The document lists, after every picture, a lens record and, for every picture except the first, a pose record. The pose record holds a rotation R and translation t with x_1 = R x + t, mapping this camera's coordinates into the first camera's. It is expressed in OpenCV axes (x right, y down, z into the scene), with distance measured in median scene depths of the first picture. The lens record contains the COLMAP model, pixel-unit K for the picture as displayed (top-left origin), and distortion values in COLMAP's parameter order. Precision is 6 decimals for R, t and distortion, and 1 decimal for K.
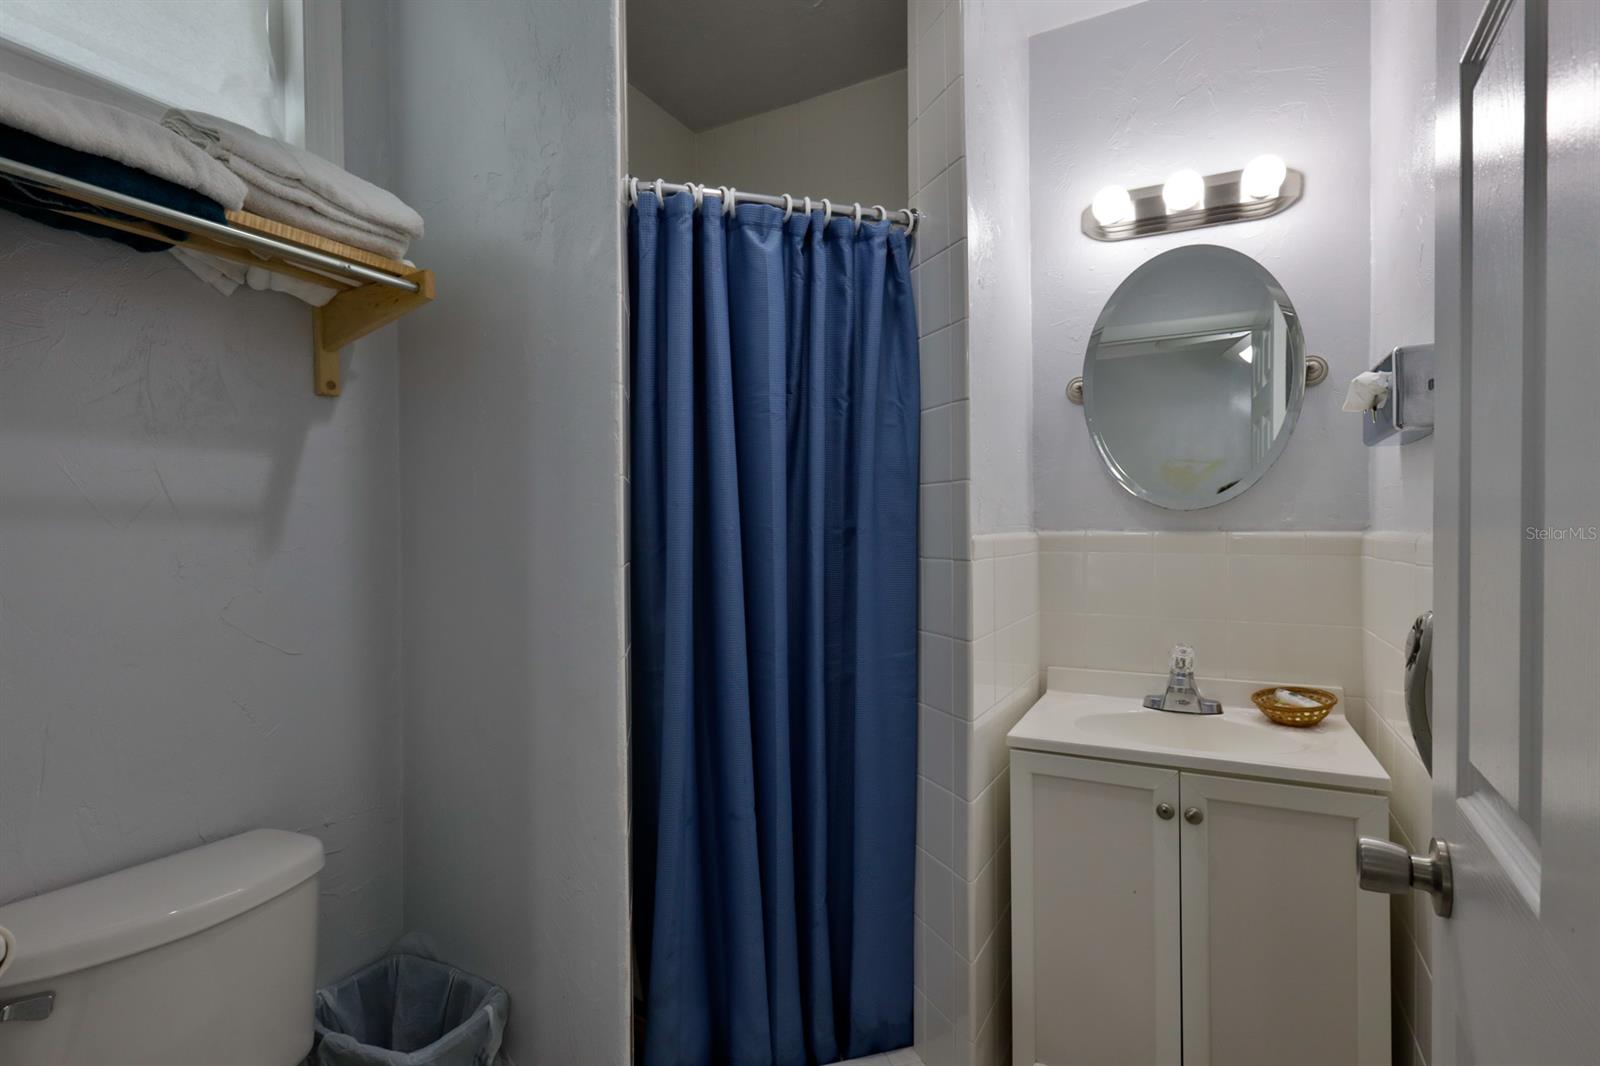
lens RADIAL K [[764.2, 0, 798.3], [0, 764.2, 533.1], [0, 0, 1]] dist [0.003437, 0.001281]
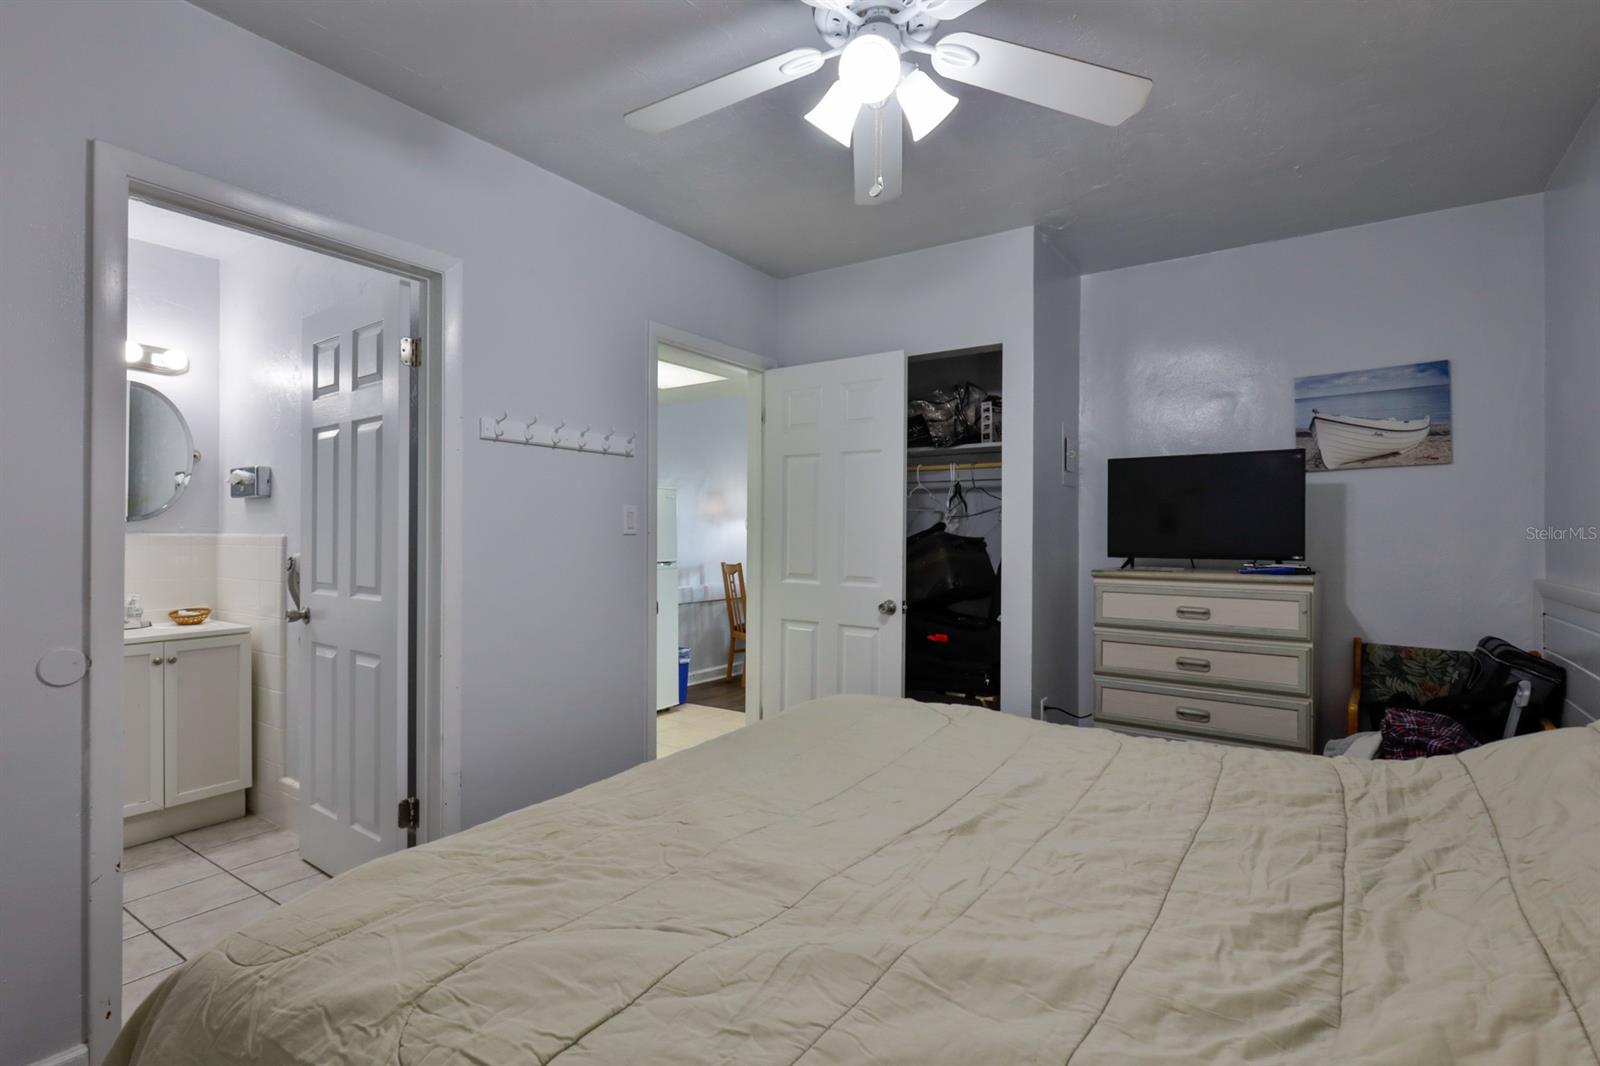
lens RADIAL K [[764.2, 0, 798.8], [0, 764.2, 534.4], [0, 0, 1]] dist [0.003437, 0.001281]
pose [[0.093399, 0.002614, 0.995625, -1.344405], [0.010103, 0.999943, -0.003573, 0.025793], [-0.995577, 0.010393, 0.093367, -0.902626]]
